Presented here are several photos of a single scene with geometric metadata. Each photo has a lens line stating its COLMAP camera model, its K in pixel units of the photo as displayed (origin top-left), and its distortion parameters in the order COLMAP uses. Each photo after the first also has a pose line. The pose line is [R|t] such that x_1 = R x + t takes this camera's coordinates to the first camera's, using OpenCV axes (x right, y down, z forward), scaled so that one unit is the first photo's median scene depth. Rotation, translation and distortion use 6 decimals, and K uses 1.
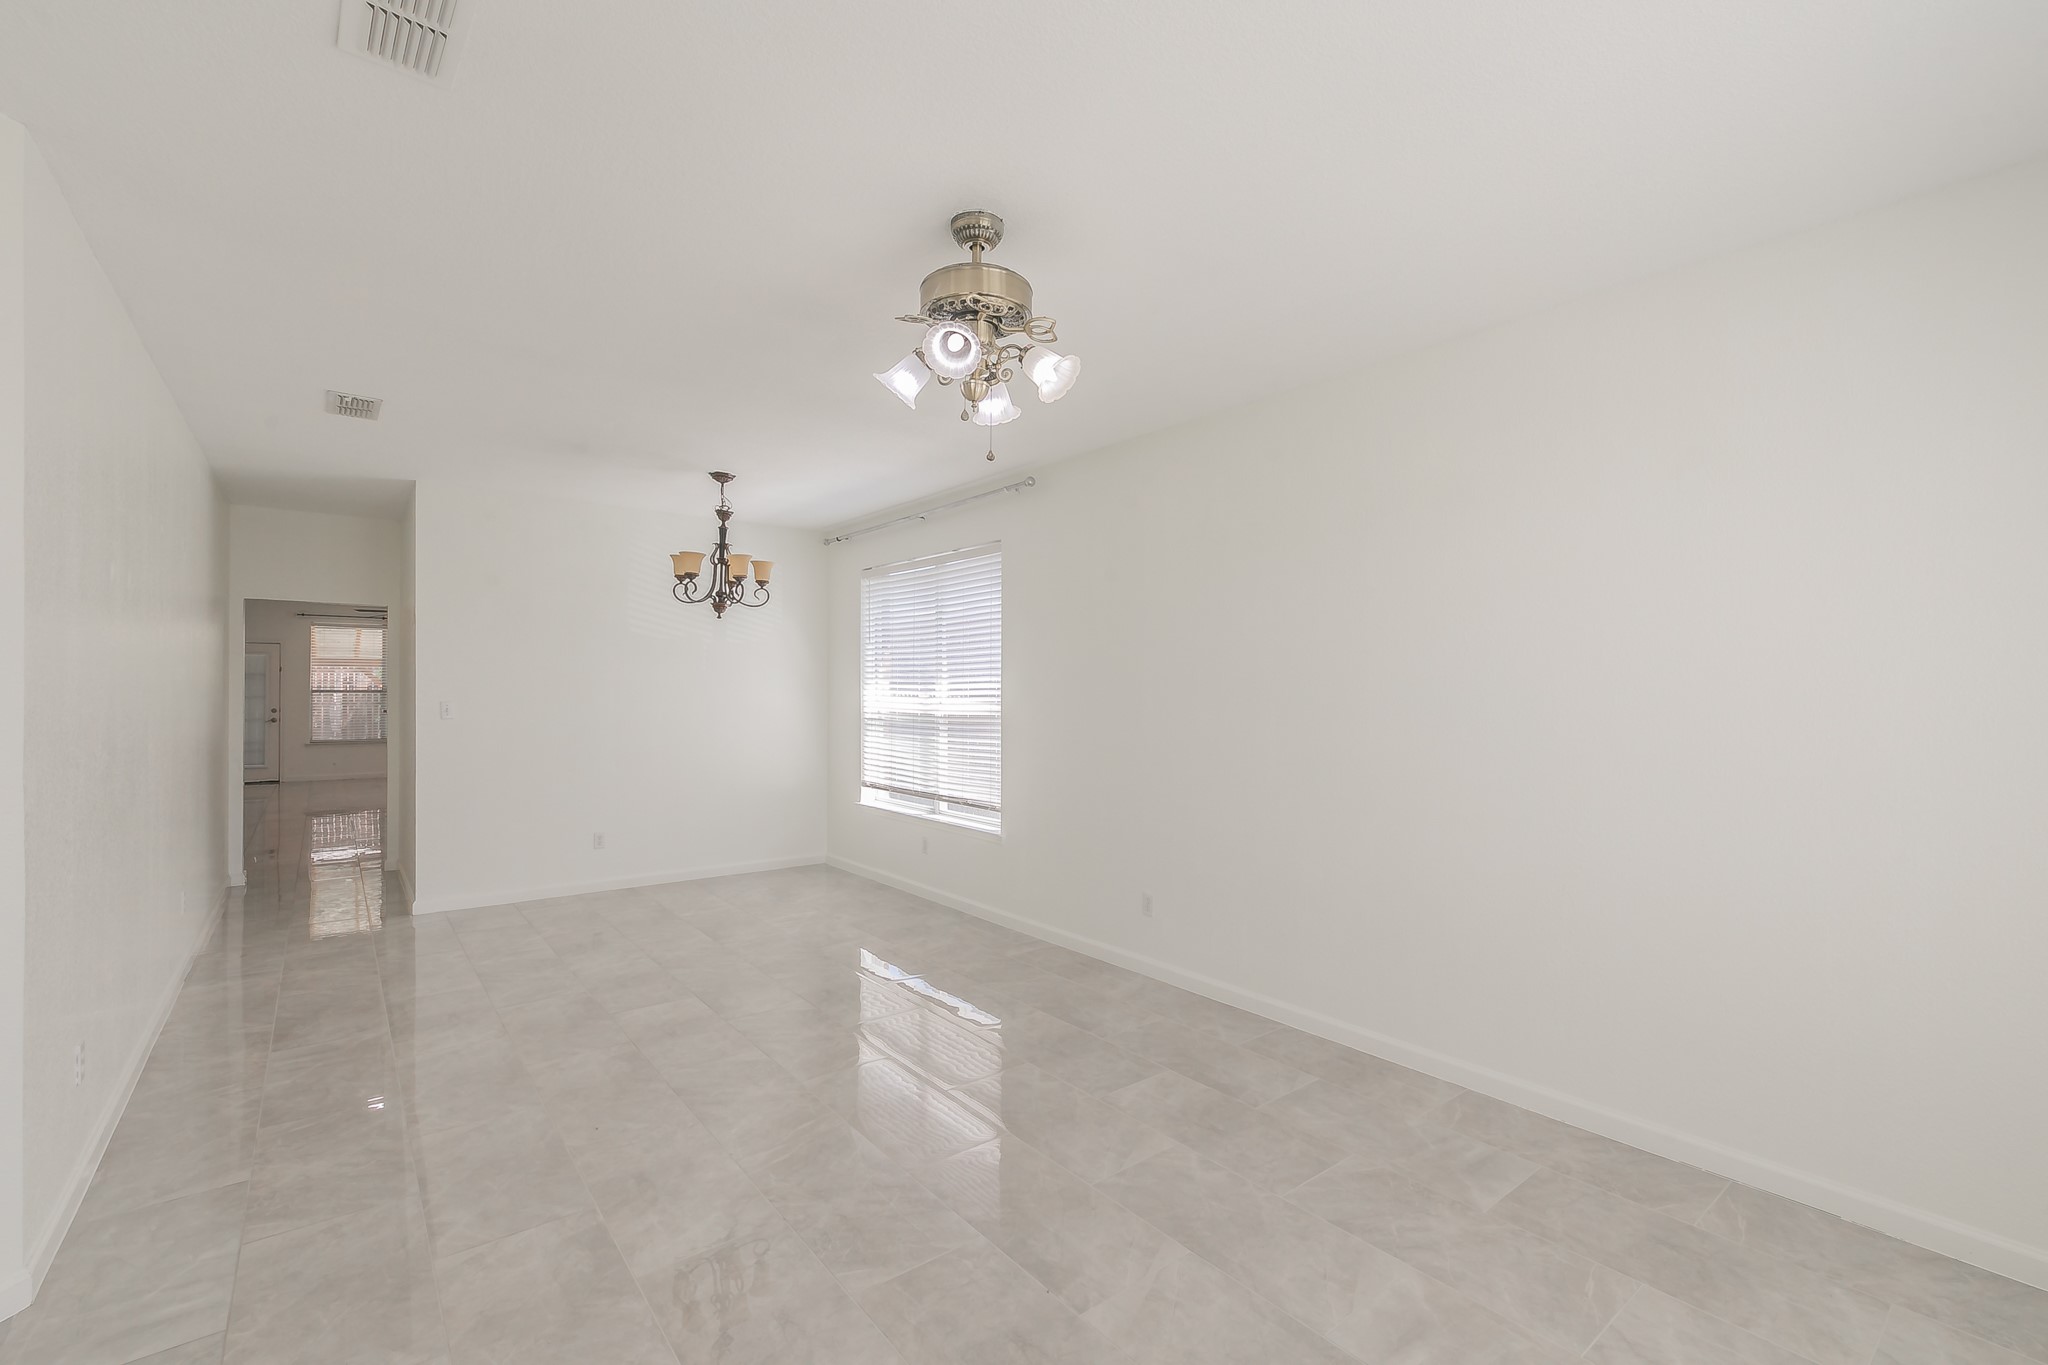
lens RADIAL K [[892.3, 0, 1033.0], [0, 892.3, 701.8], [0, 0, 1]] dist [0.000768, -0.000068]
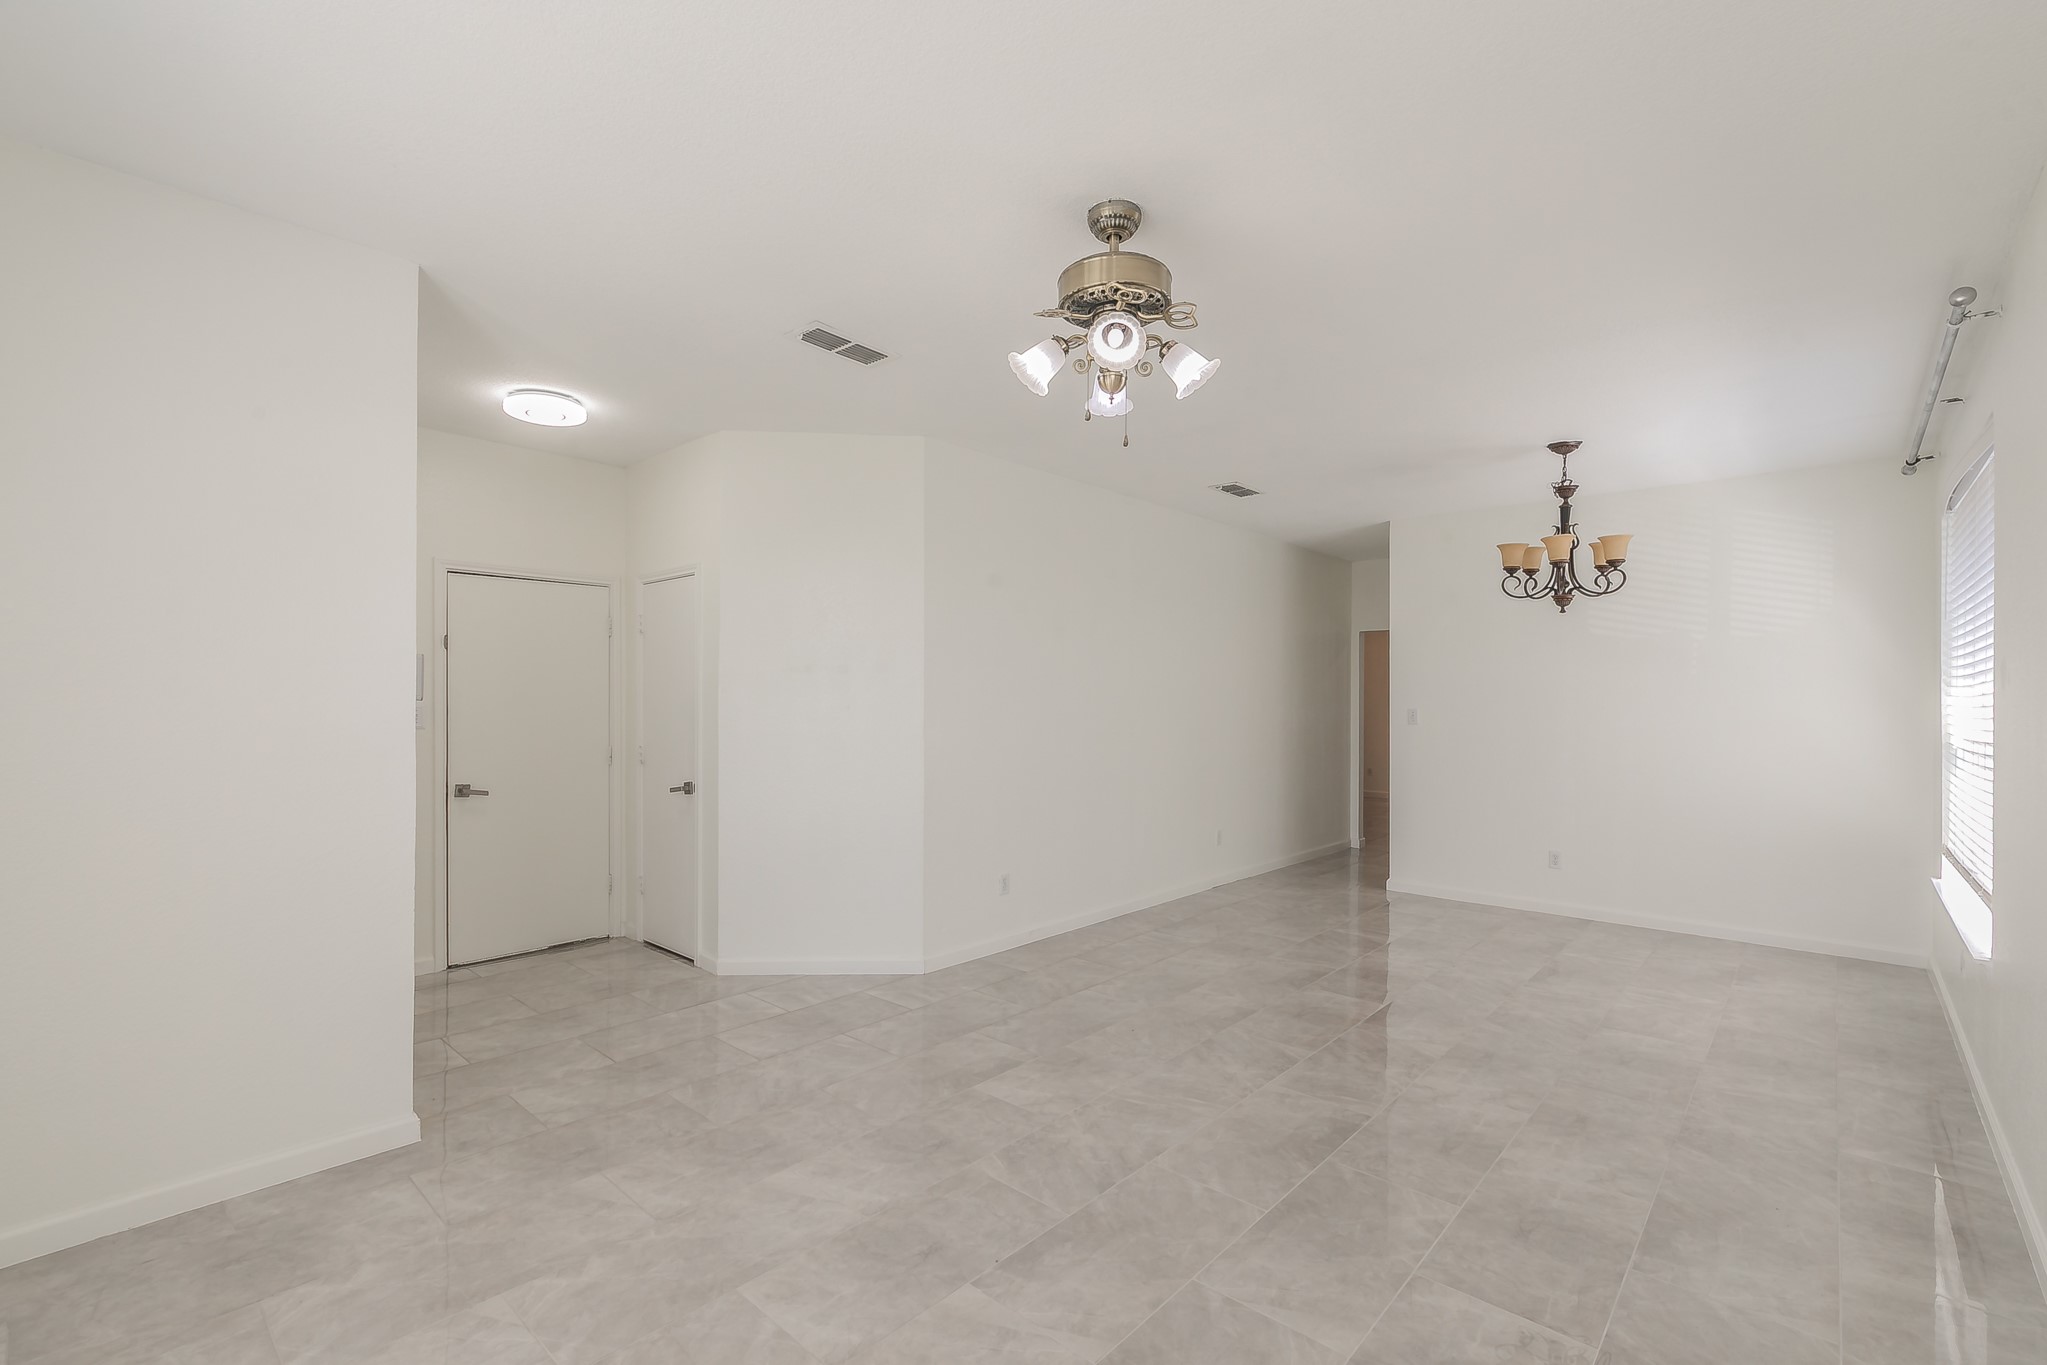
lens RADIAL K [[909.5, 0, 1028.4], [0, 909.5, 728.2], [0, 0, 1]] dist [0.000538, 0.000087]
pose [[0.140893, 0.023091, -0.989755, 0.675960], [-0.016155, 0.999648, 0.021022, 0.010711], [0.989893, 0.013027, 0.141217, 0.561766]]
